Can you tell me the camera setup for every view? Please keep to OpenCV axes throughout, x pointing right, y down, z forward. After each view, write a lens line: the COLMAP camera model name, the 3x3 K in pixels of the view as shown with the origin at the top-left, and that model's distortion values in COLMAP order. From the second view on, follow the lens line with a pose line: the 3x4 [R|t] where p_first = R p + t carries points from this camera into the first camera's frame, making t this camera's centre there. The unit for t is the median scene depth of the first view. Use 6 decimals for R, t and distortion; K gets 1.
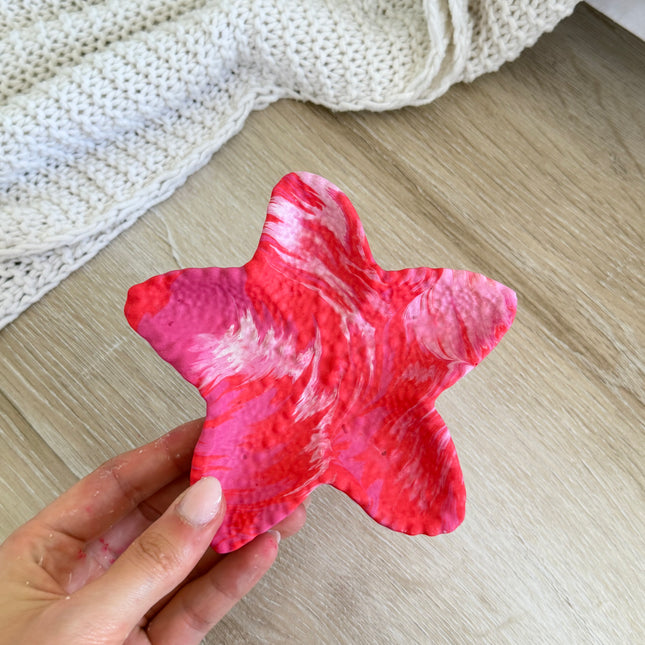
lens RADIAL K [[911.4, 0, 323.1], [0, 911.4, 328.2], [0, 0, 1]] dist [0.177536, -0.508652]
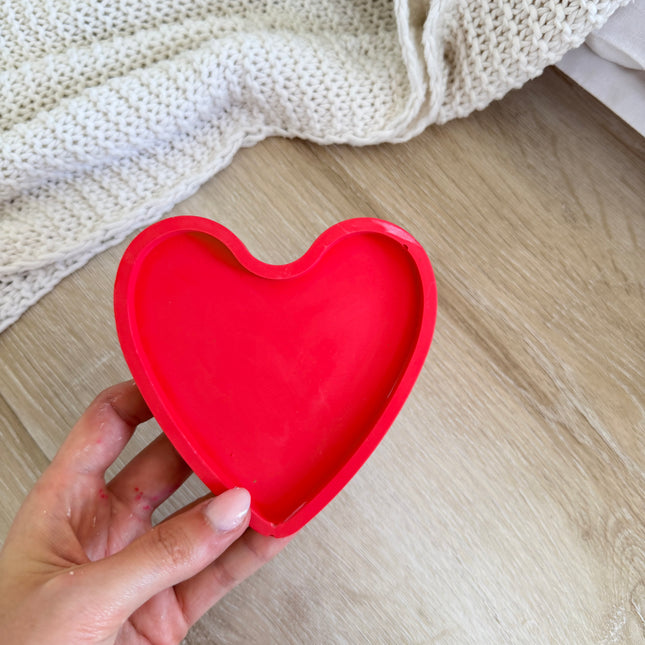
lens RADIAL K [[605.2, 0, 320.6], [0, 605.2, 322.2], [0, 0, 1]] dist [0.093680, -0.282565]
pose [[0.998790, 0.049173, -0.001203, 0.031183], [-0.048813, 0.993902, 0.098870, -0.107647], [0.006058, -0.098691, 0.995100, 0.267106]]
